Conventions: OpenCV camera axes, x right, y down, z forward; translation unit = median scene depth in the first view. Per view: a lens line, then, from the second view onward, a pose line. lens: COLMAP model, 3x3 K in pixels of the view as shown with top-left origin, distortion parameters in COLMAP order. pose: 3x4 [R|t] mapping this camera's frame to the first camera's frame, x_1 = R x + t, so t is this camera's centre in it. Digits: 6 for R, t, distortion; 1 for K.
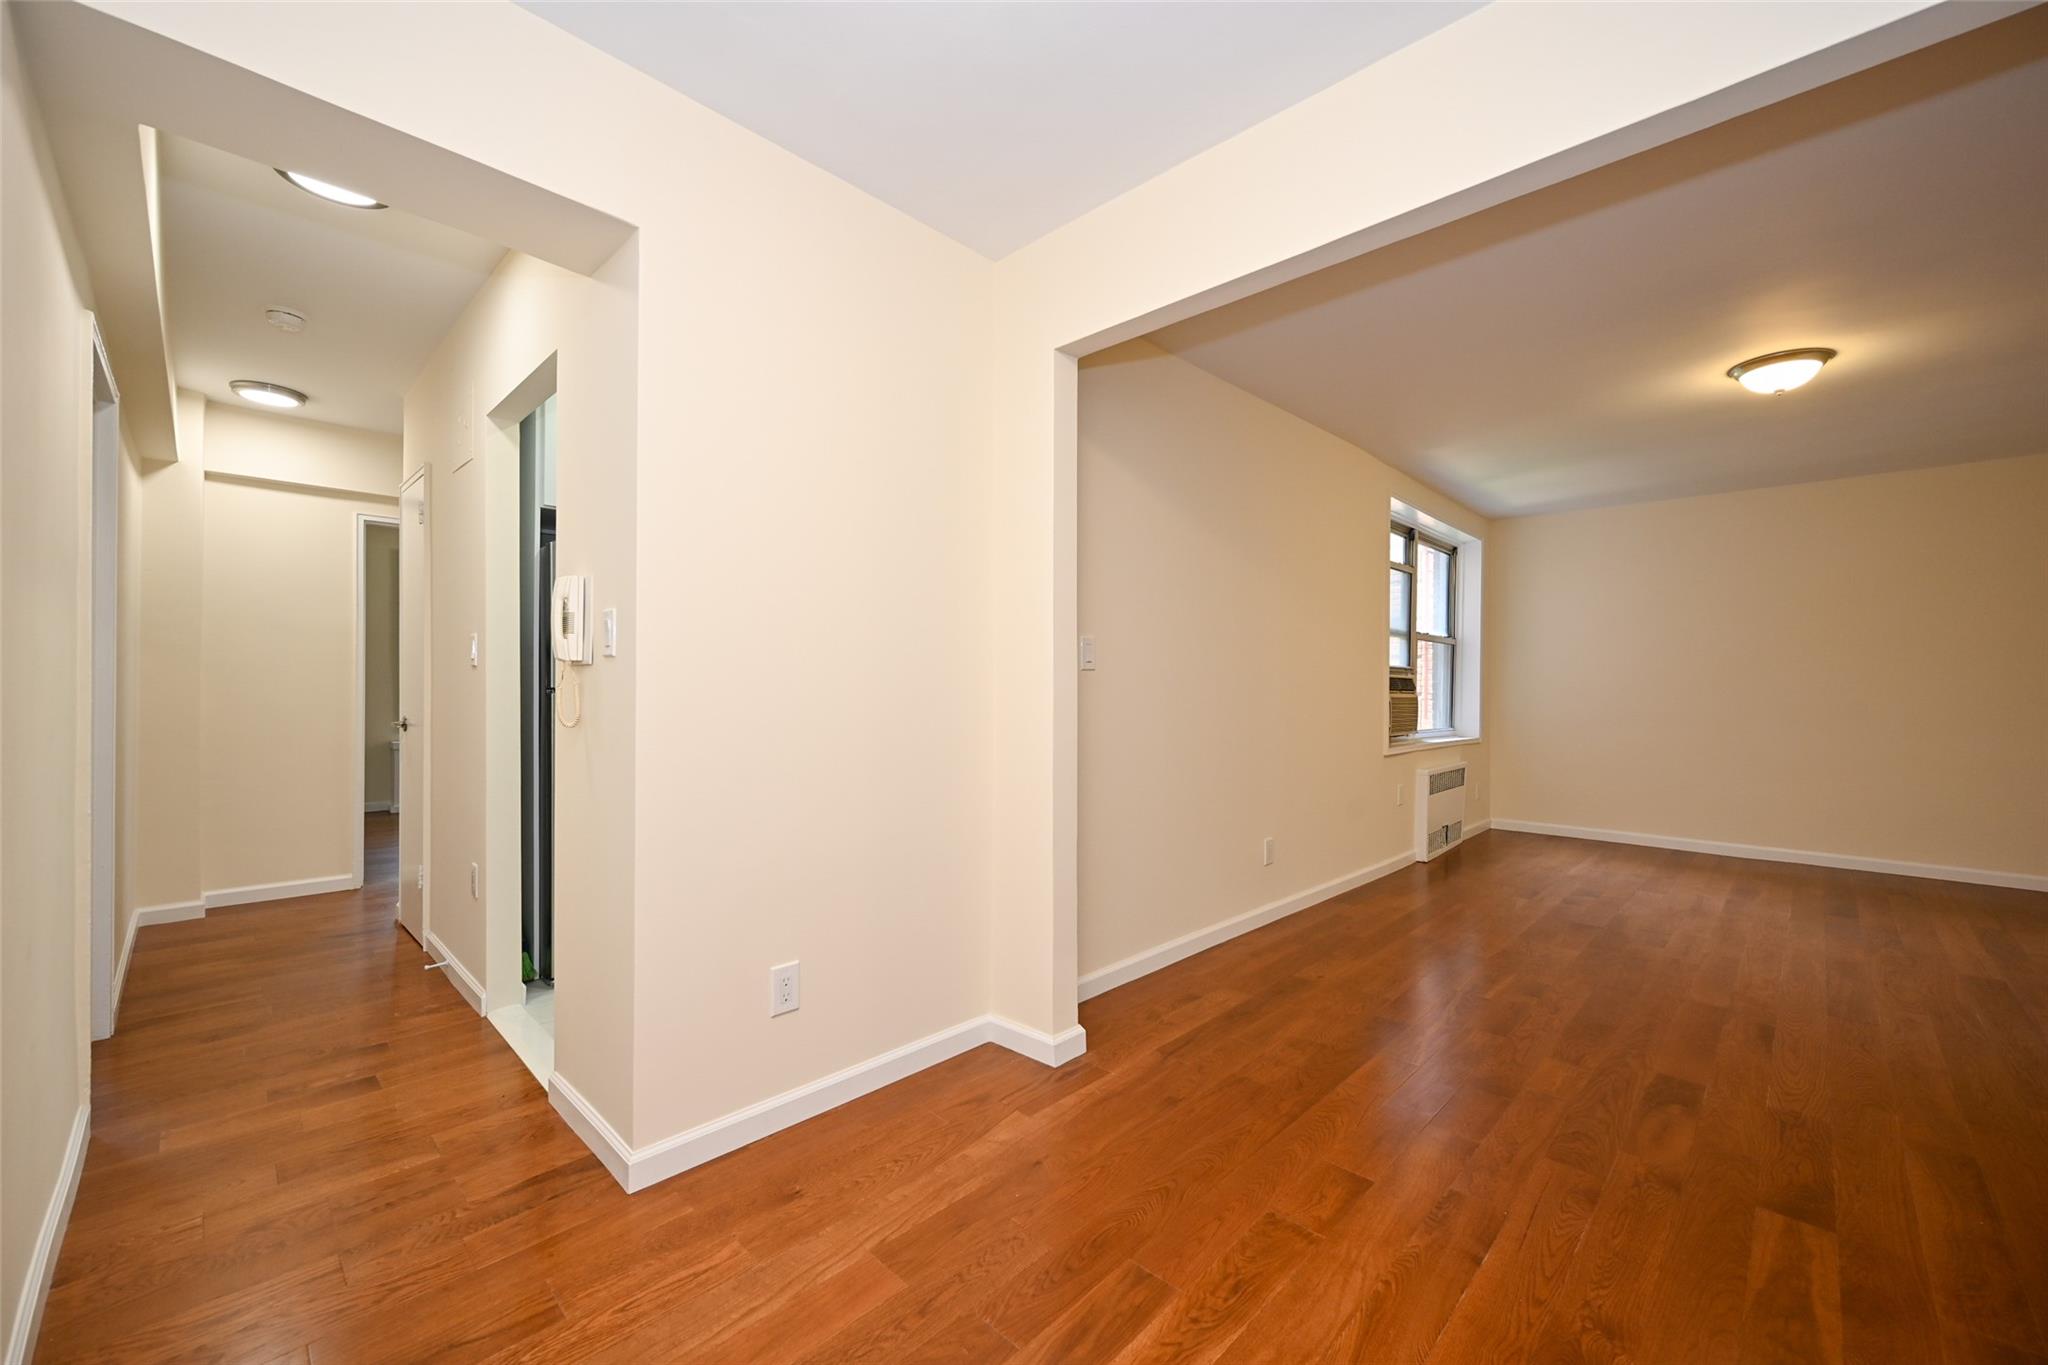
lens RADIAL K [[807.3, 0, 1025.5], [0, 807.3, 683.7], [0, 0, 1]] dist [0.001179, -0.000013]
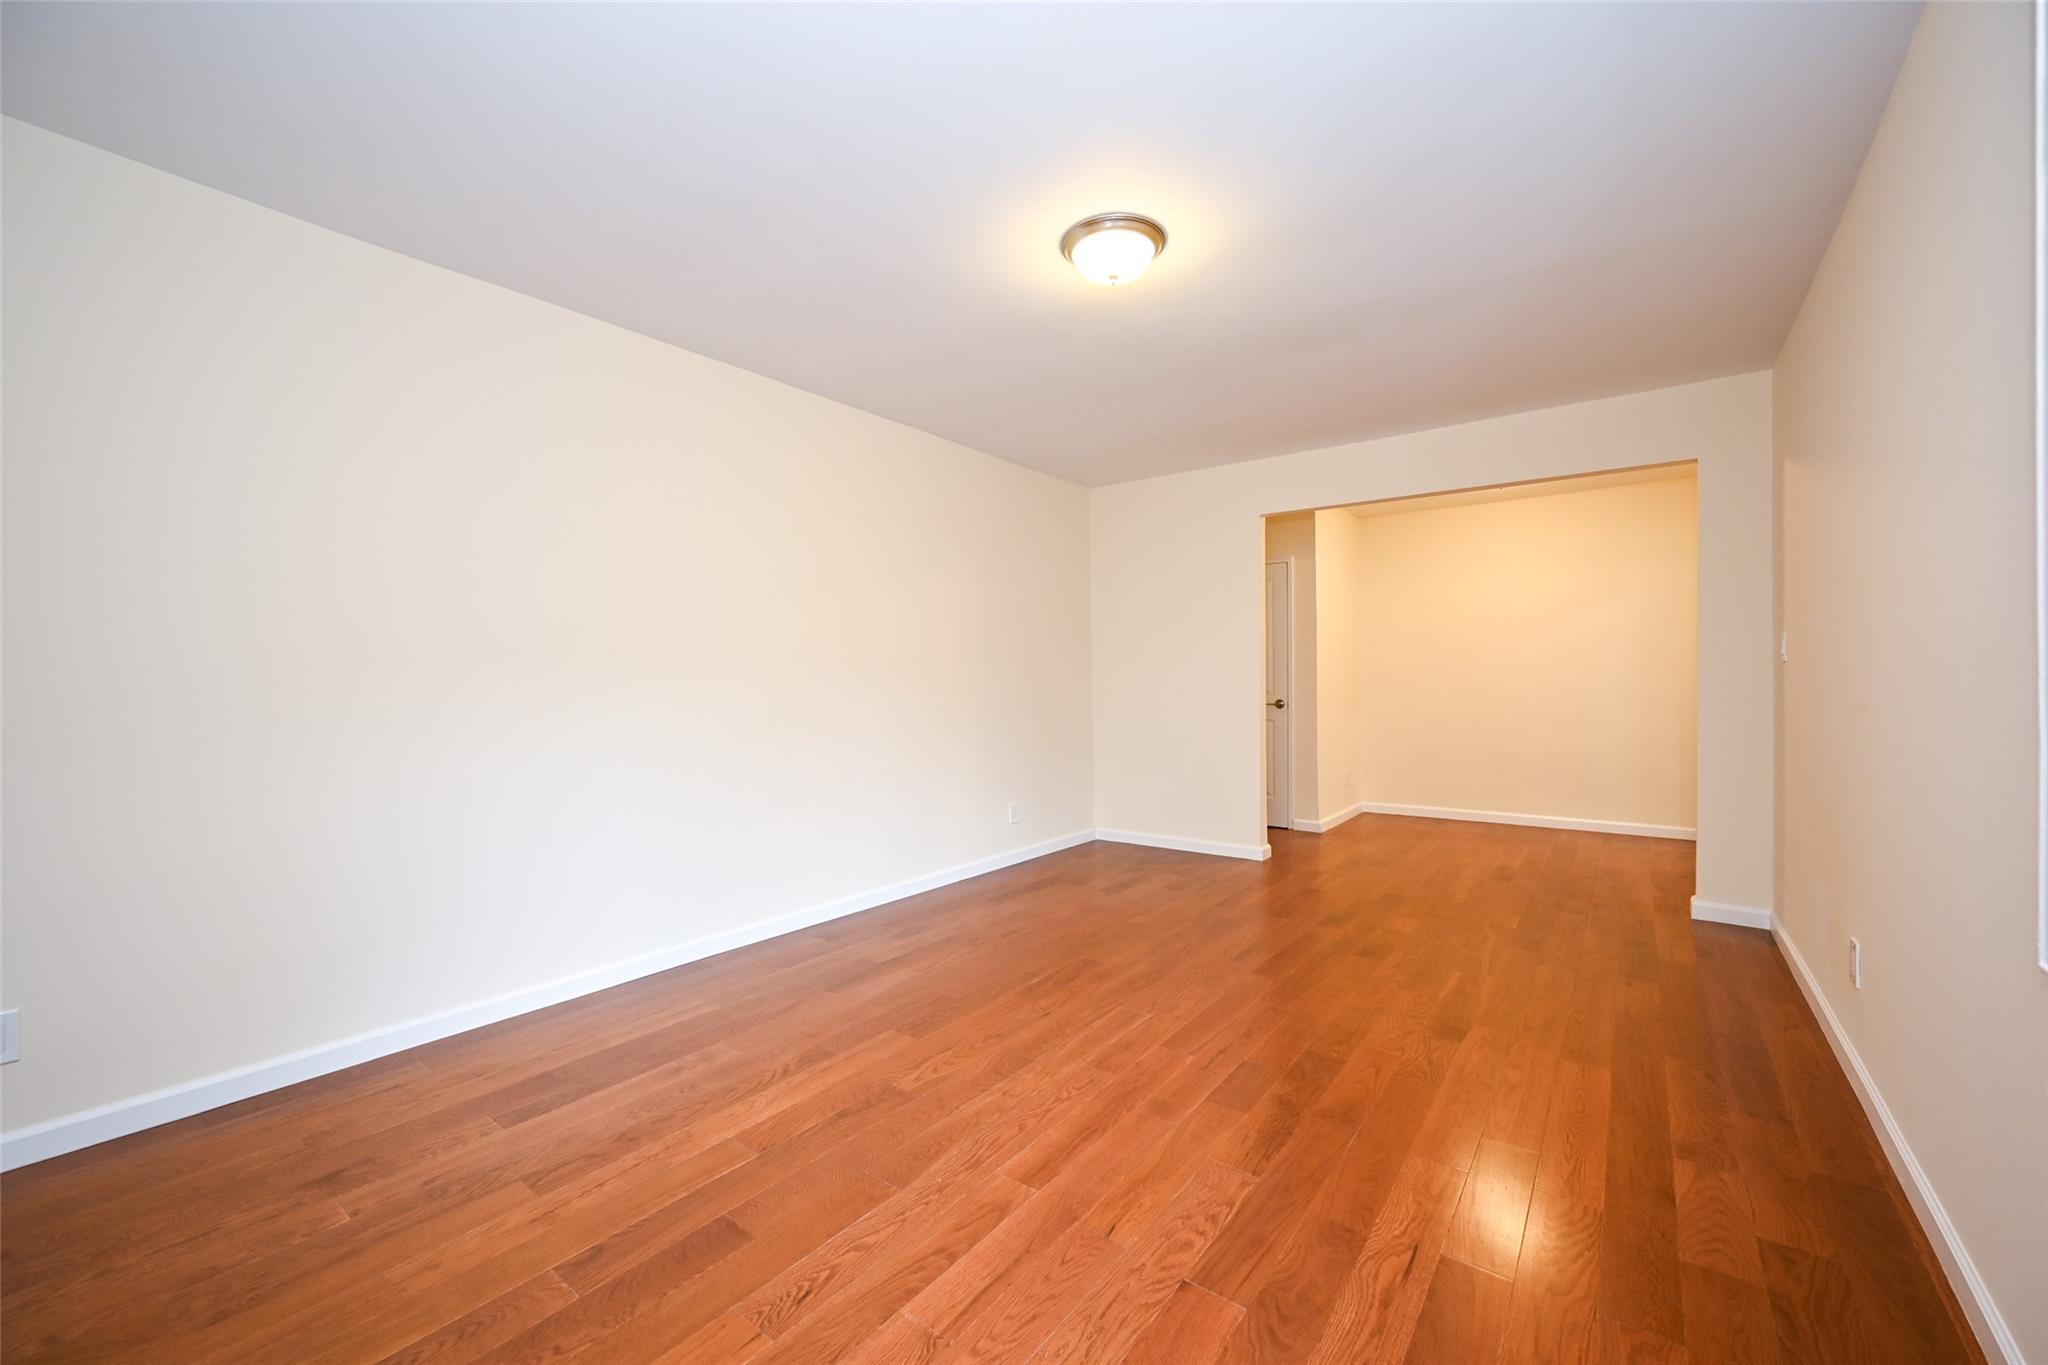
lens RADIAL K [[807.3, 0, 1025.5], [0, 807.3, 683.7], [0, 0, 1]] dist [0.001179, -0.000013]
pose [[-0.992223, 0.001452, -0.124461, 0.669209], [0.001401, 0.999999, 0.000499, 0.005808], [0.124462, 0.000320, -0.992224, 1.047245]]
